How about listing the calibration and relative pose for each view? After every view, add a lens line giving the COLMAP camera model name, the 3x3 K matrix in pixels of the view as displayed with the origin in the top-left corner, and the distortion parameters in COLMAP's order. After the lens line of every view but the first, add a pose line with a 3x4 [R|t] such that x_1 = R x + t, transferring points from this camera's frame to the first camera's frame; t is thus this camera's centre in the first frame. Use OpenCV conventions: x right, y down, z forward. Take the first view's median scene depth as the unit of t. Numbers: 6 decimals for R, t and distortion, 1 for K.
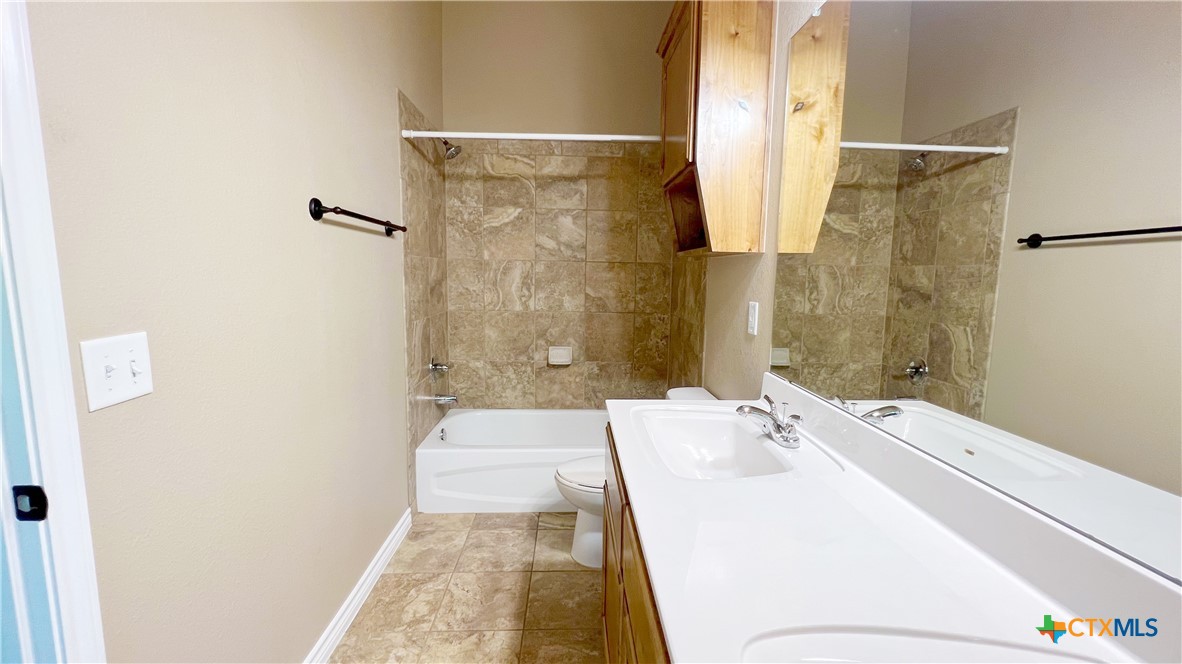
lens RADIAL K [[477.7, 0, 587.4], [0, 477.7, 329.2], [0, 0, 1]] dist [-0.000972, 0.000096]
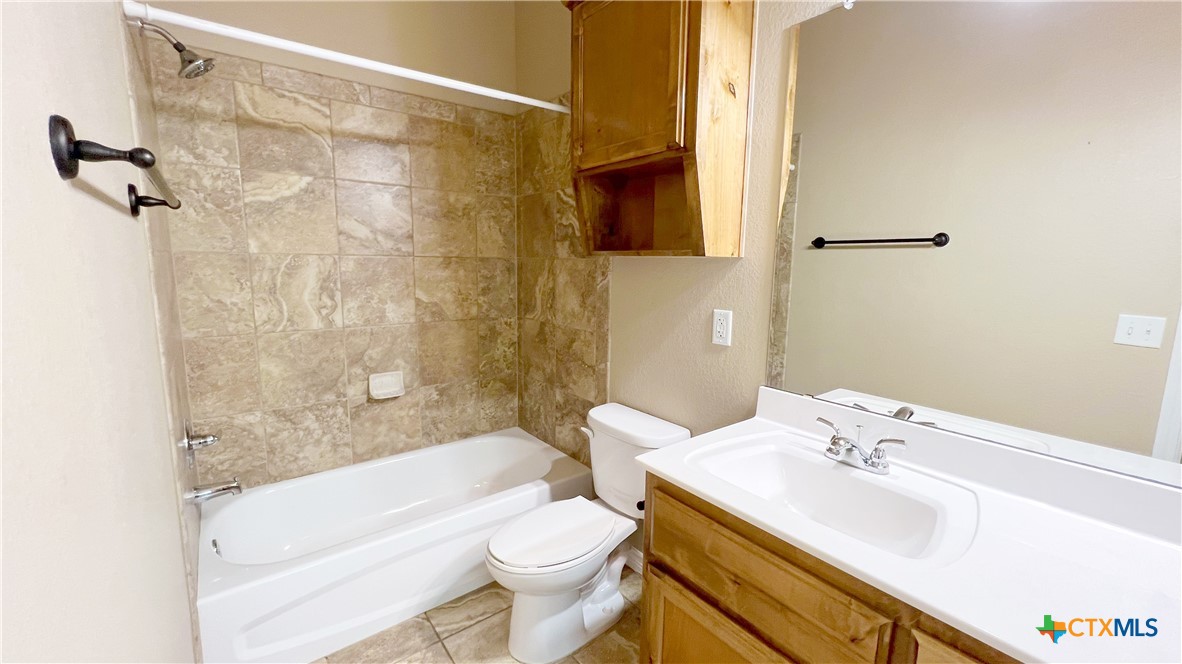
lens RADIAL K [[477.7, 0, 587.4], [0, 477.7, 329.2], [0, 0, 1]] dist [-0.000972, 0.000096]
pose [[0.810507, -0.091075, 0.578605, -0.228169], [0.069877, 0.995817, 0.058864, -0.052446], [-0.581546, -0.007279, 0.813481, 0.228920]]
